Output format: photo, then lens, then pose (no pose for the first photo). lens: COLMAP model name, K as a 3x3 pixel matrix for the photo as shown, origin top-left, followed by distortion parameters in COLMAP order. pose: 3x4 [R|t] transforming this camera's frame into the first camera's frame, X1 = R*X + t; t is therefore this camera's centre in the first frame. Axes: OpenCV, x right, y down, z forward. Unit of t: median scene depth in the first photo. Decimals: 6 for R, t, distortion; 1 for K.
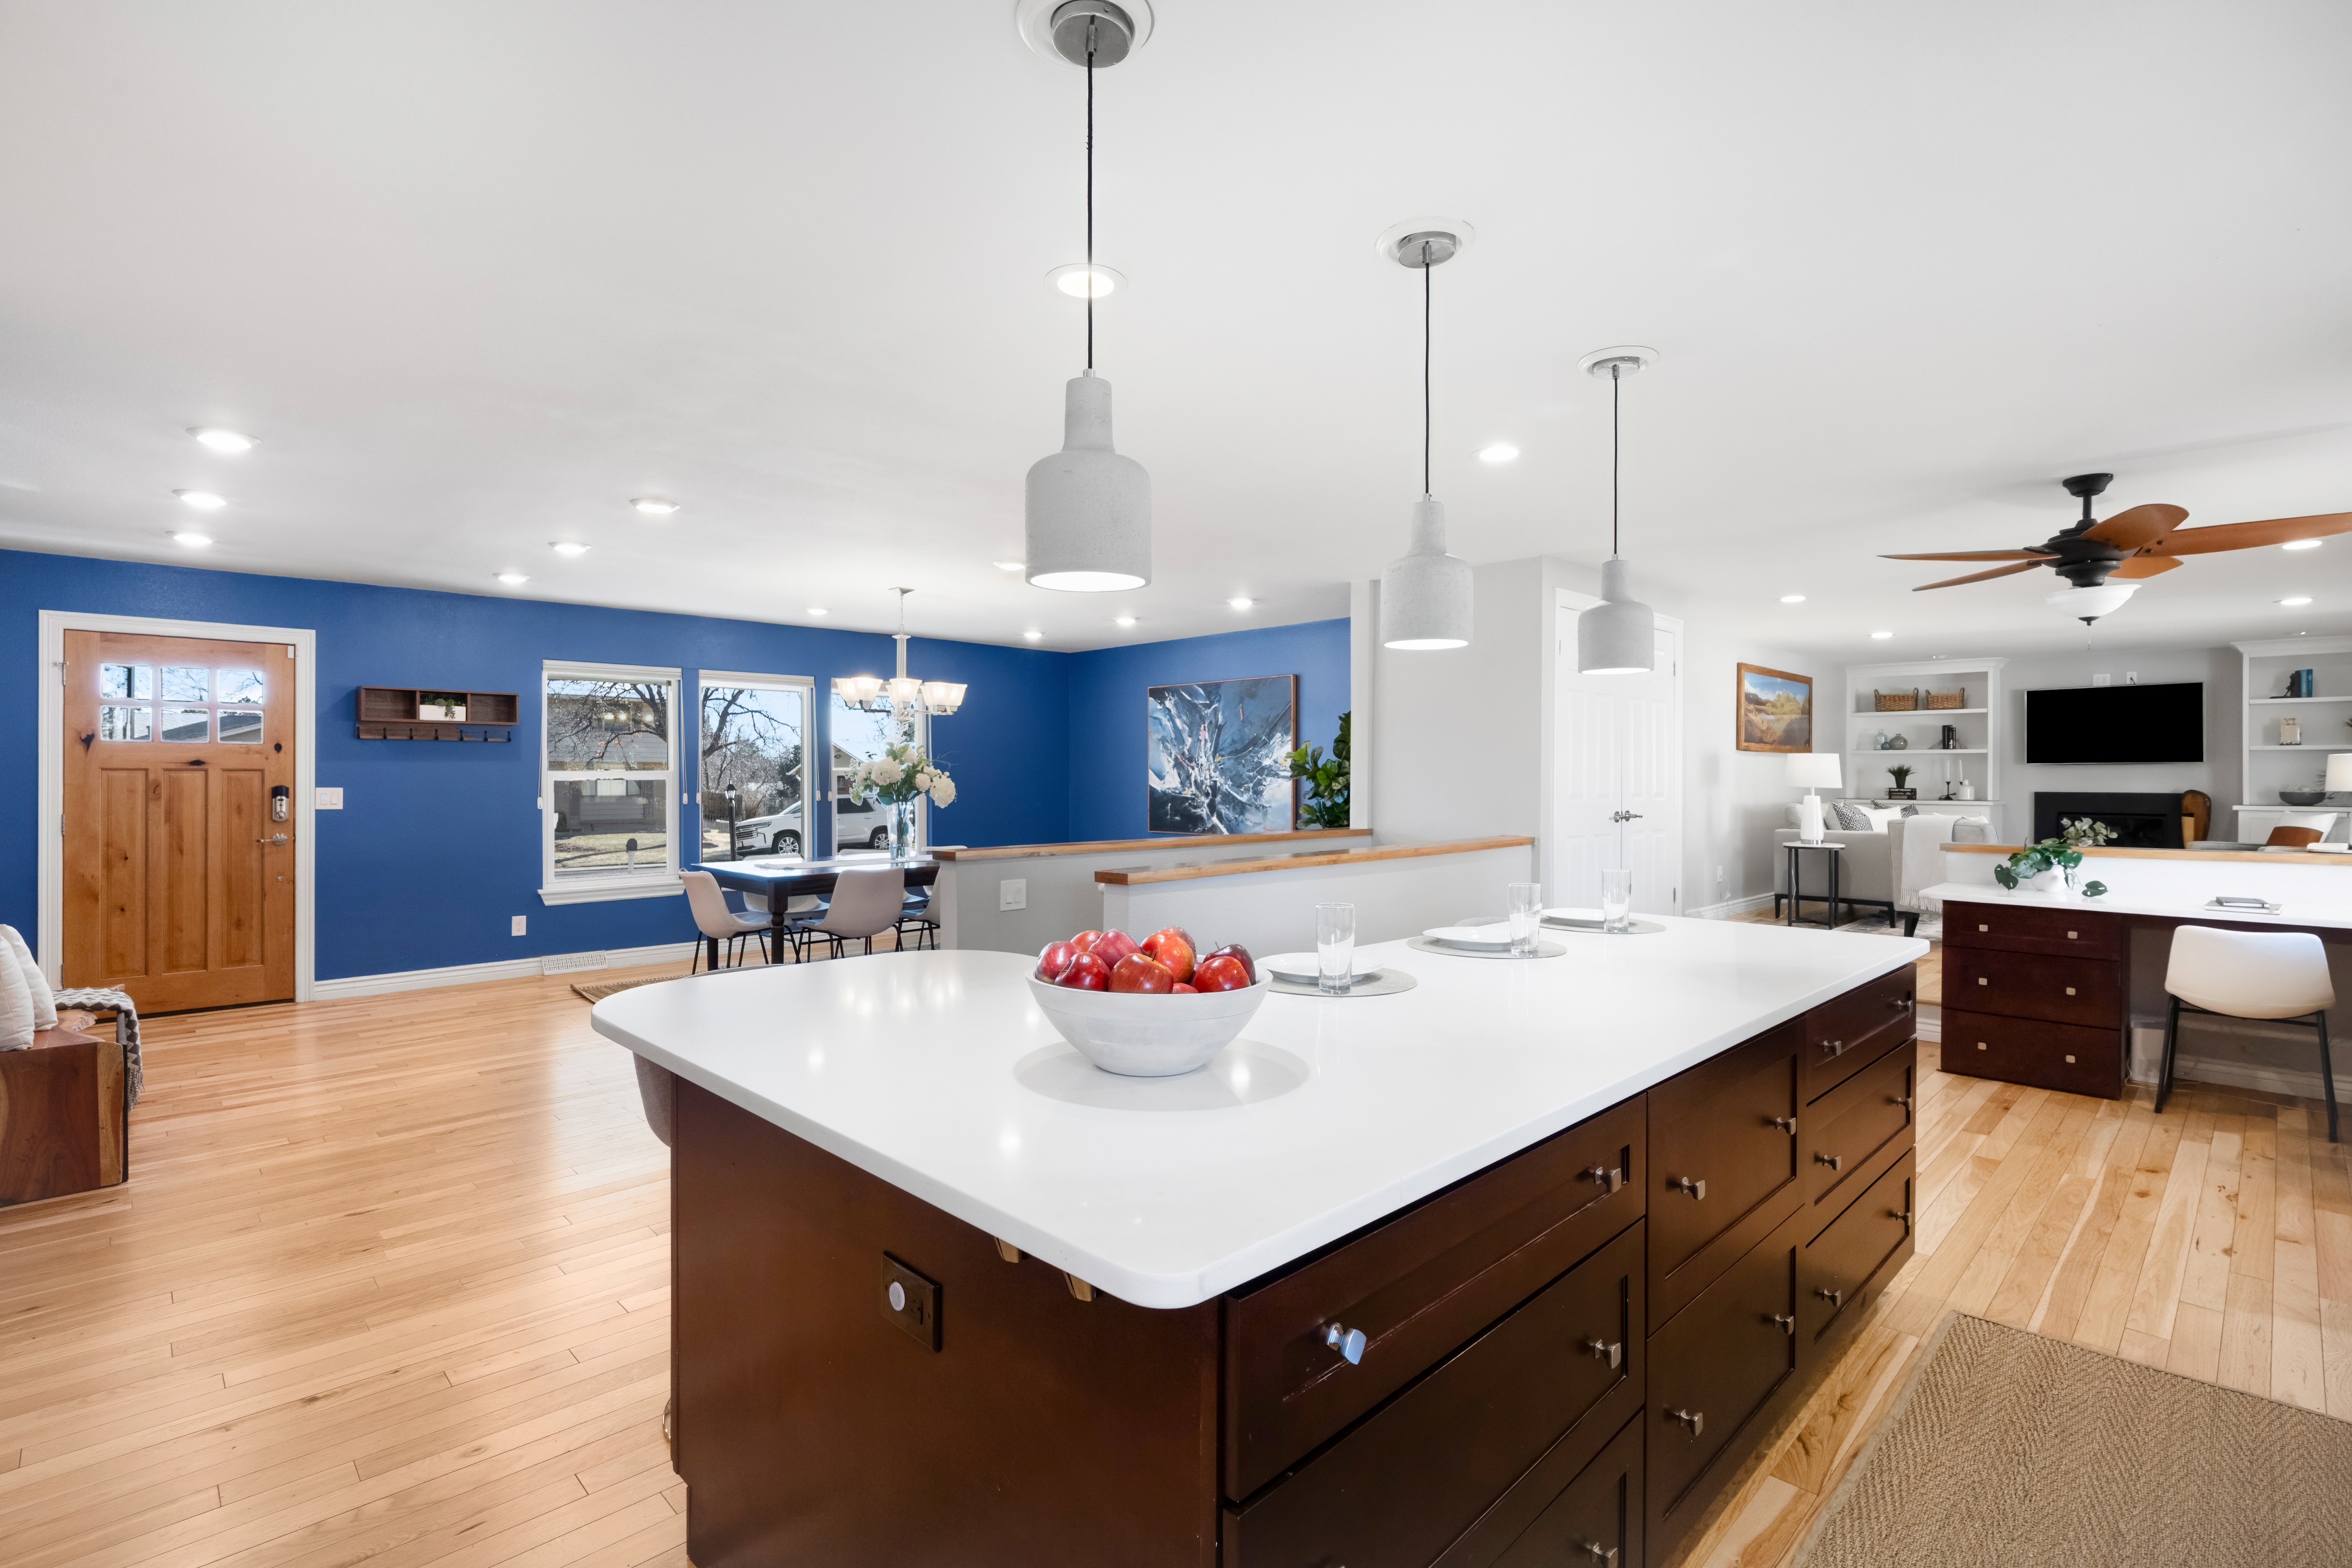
lens RADIAL K [[1098.0, 0, 1154.6], [0, 1098.0, 782.2], [0, 0, 1]] dist [-0.000039, 0.000608]
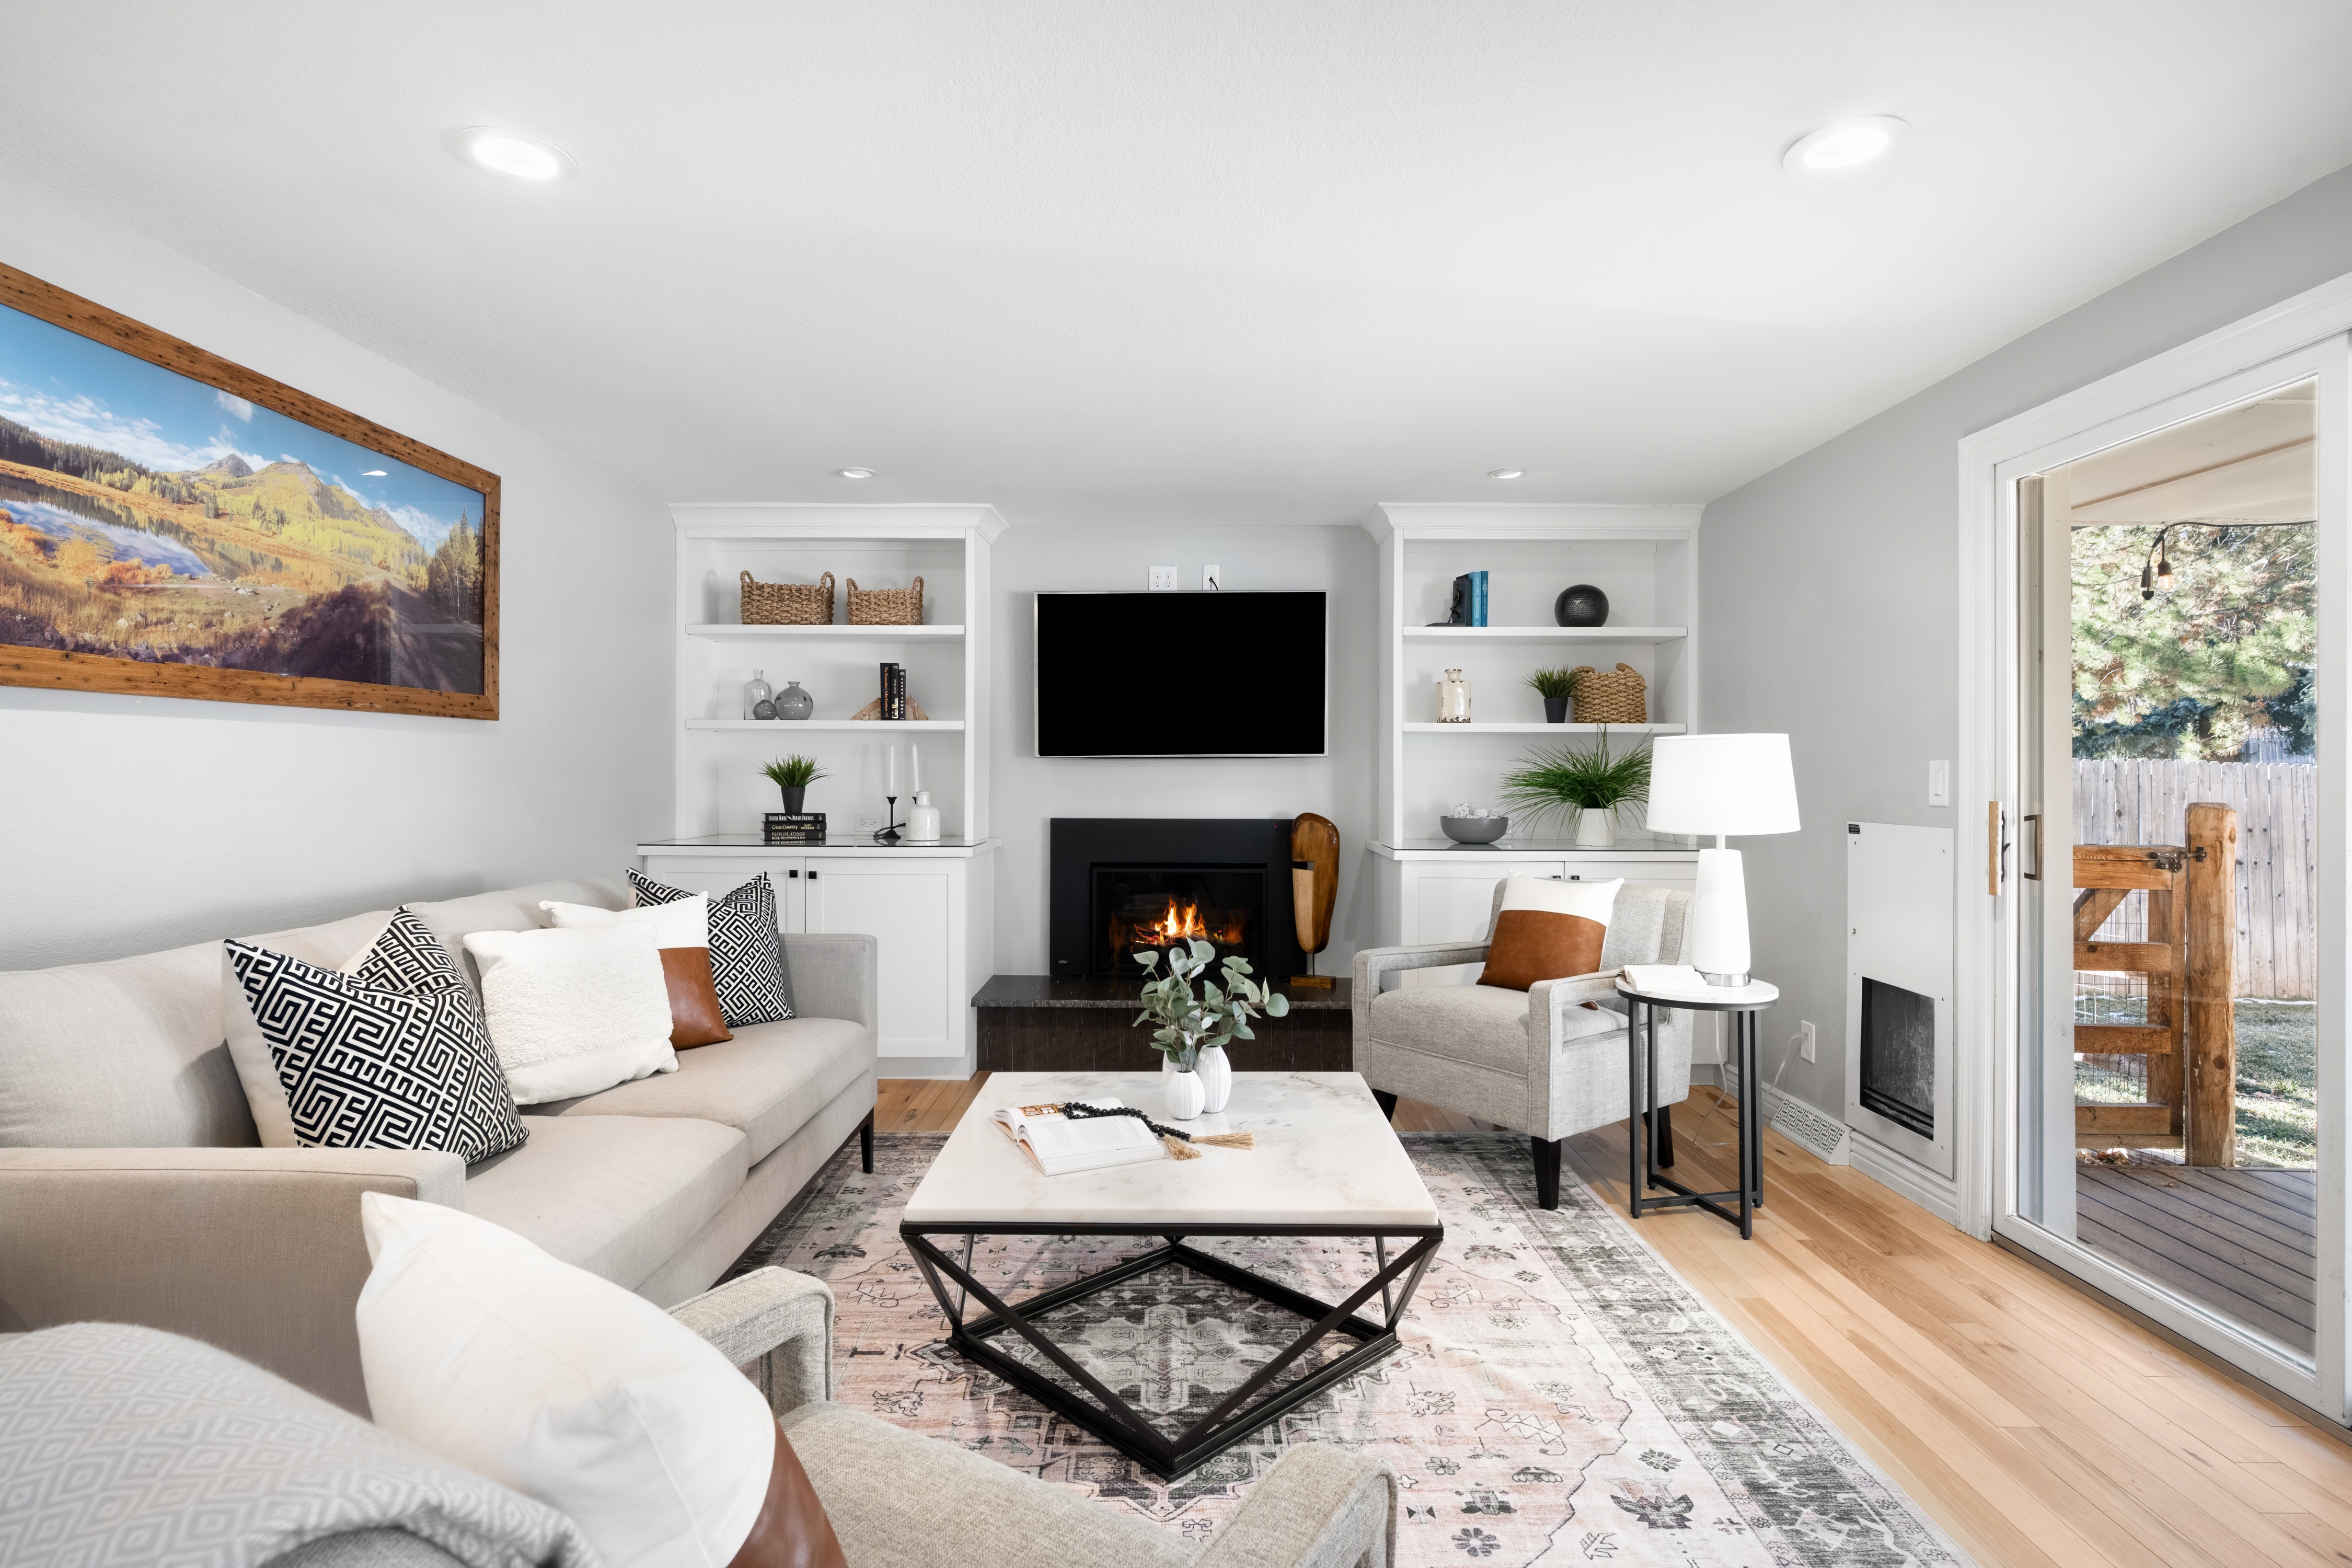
lens RADIAL K [[1143.2, 0, 1188.2], [0, 1143.2, 779.7], [0, 0, 1]] dist [-0.001451, 0.000463]
pose [[0.692887, -0.007196, 0.721010, 0.743381], [0.002491, 0.999968, 0.007586, -0.015939], [-0.721042, -0.003461, 0.692883, 0.940343]]
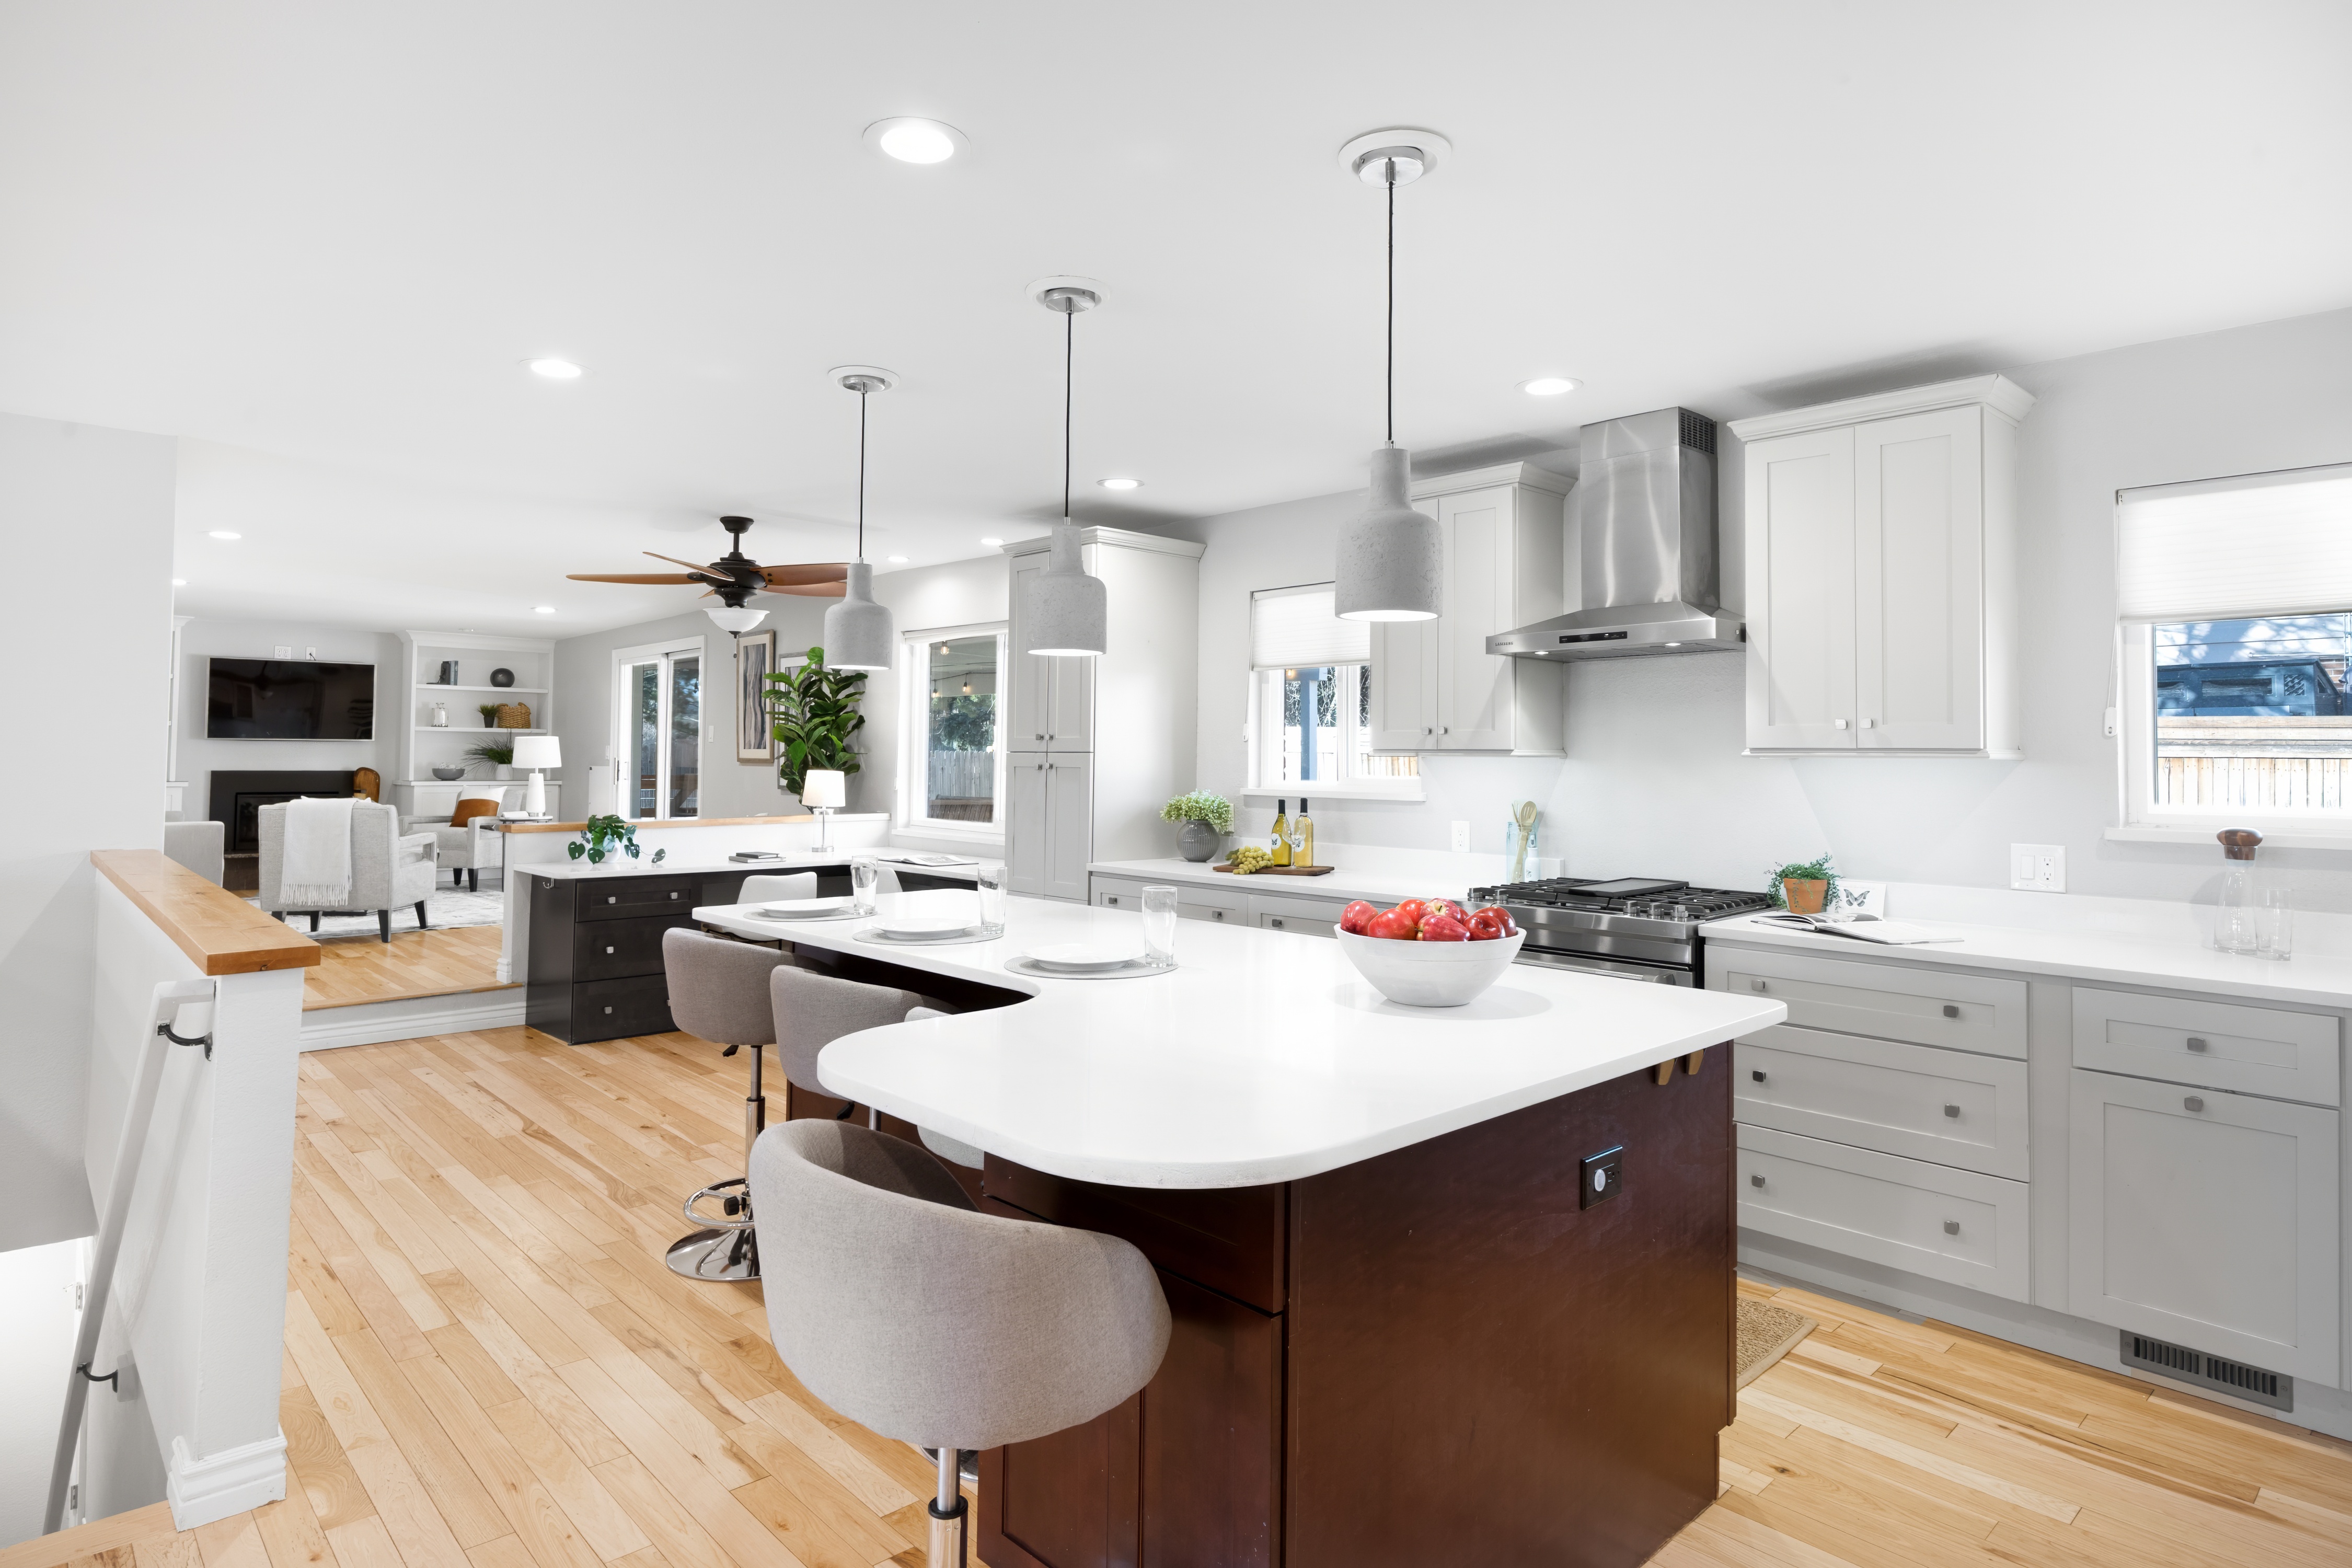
lens RADIAL K [[1299.5, 0, 1168.4], [0, 1299.5, 704.6], [0, 0, 1]] dist [0.000731, -0.000288]
pose [[0.013857, 0.040729, 0.999074, -0.370198], [-0.003528, 0.999166, -0.040684, -0.006638], [-0.999898, -0.002961, 0.013989, 0.305038]]
